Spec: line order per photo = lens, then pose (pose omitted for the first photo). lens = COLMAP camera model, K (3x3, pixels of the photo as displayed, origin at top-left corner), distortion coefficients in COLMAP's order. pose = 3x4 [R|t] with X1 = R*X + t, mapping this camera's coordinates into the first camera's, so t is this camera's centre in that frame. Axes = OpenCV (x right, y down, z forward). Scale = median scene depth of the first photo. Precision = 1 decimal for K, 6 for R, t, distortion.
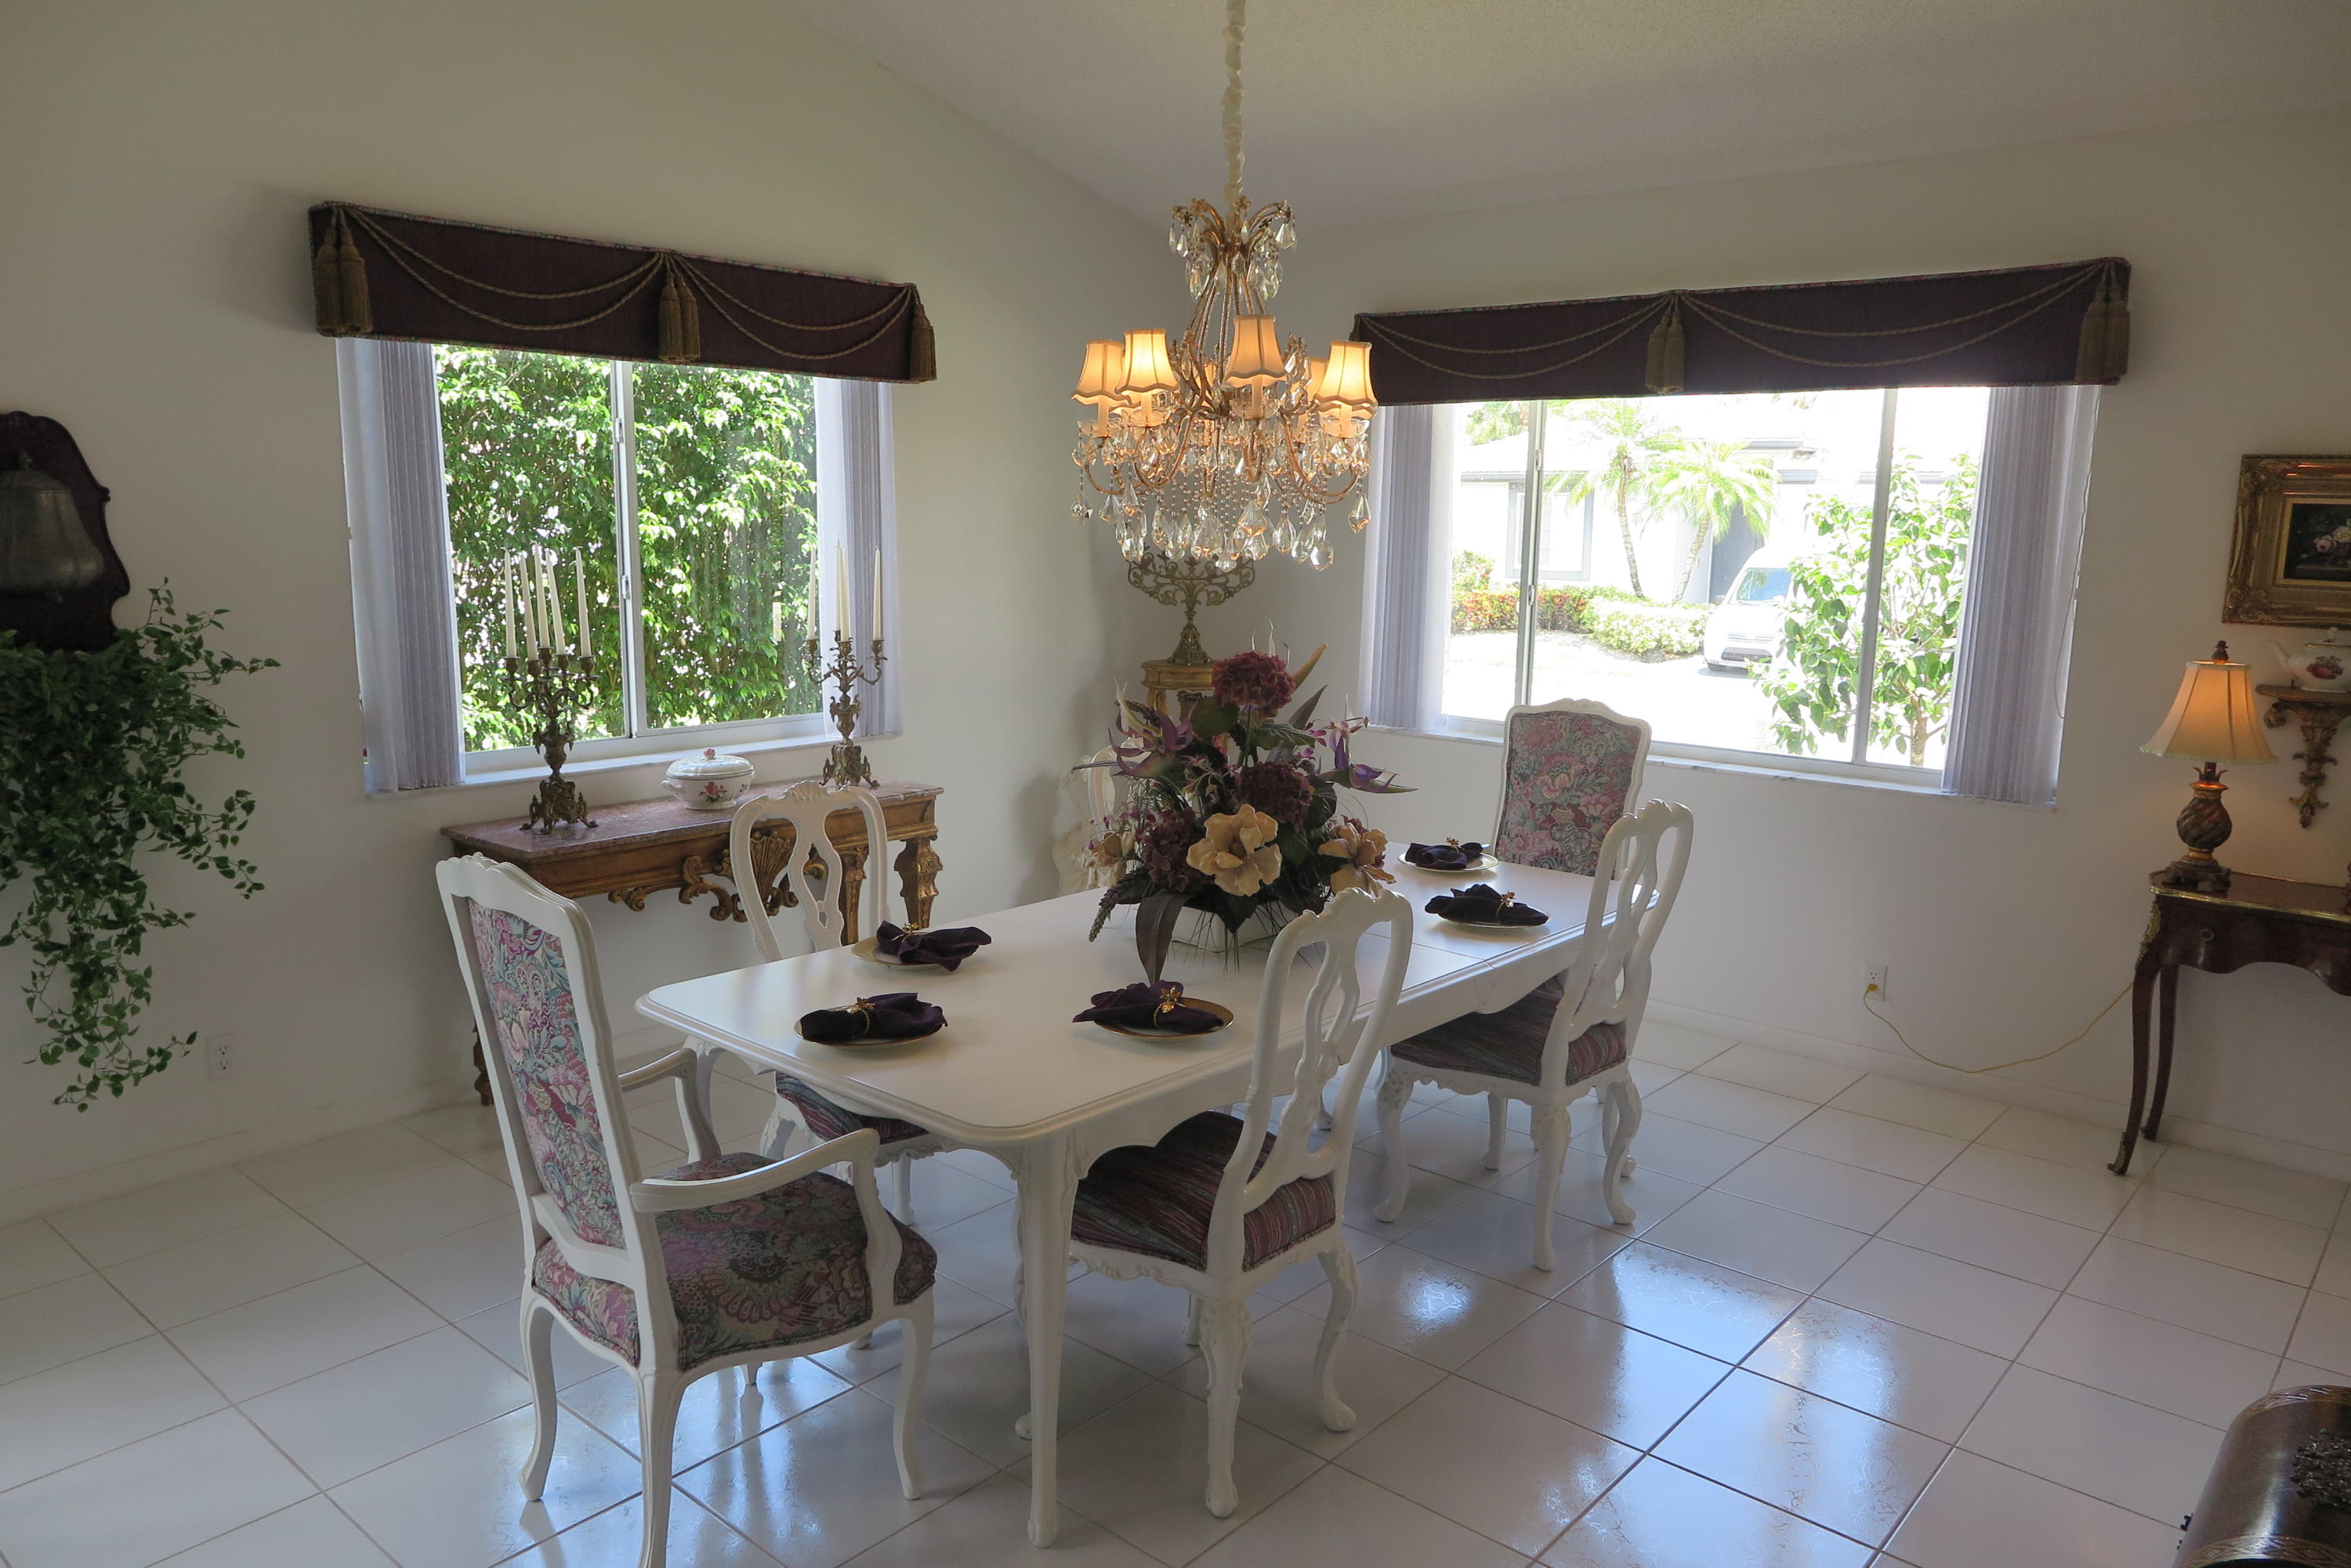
lens RADIAL K [[1627.8, 0, 1182.8], [0, 1627.8, 770.6], [0, 0, 1]] dist [0.000120, 0.004901]
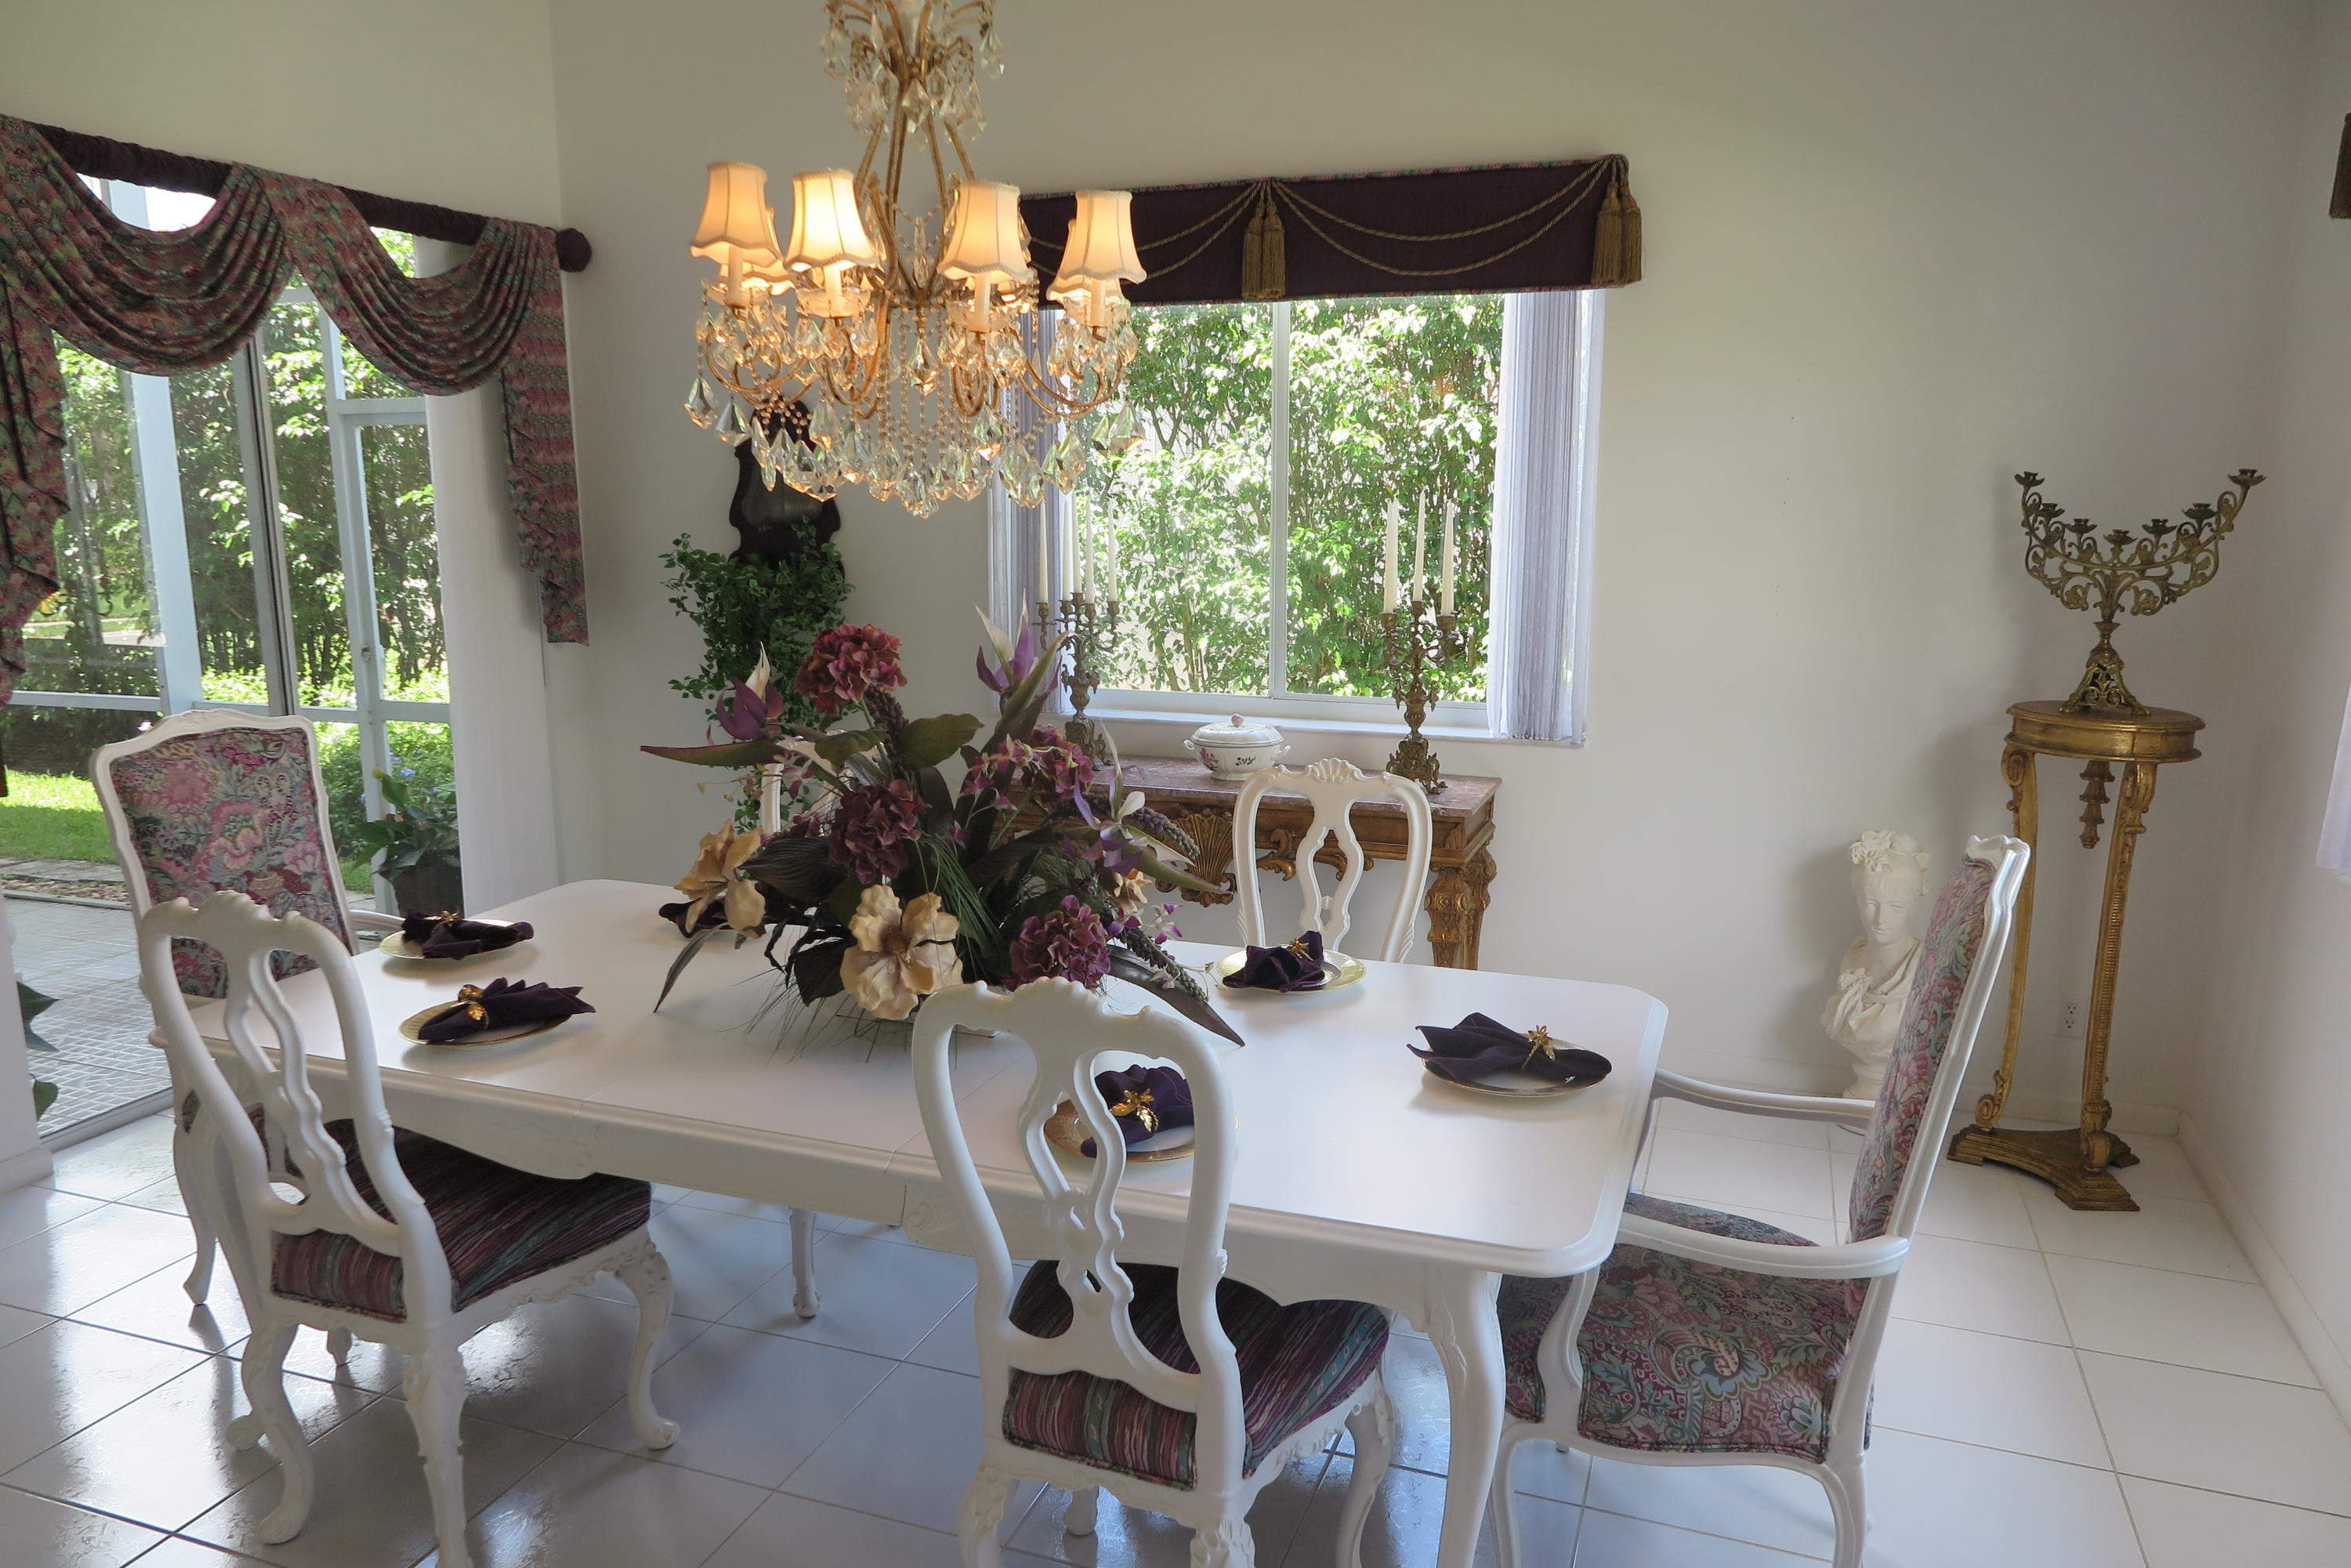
lens RADIAL K [[1627.8, 0, 1178.9], [0, 1627.8, 790.1], [0, 0, 1]] dist [0.000120, 0.004901]
pose [[0.355033, 0.172009, -0.918893, 0.468118], [-0.148396, 0.980834, 0.126268, -0.066973], [0.923001, 0.091530, 0.373754, 0.505321]]
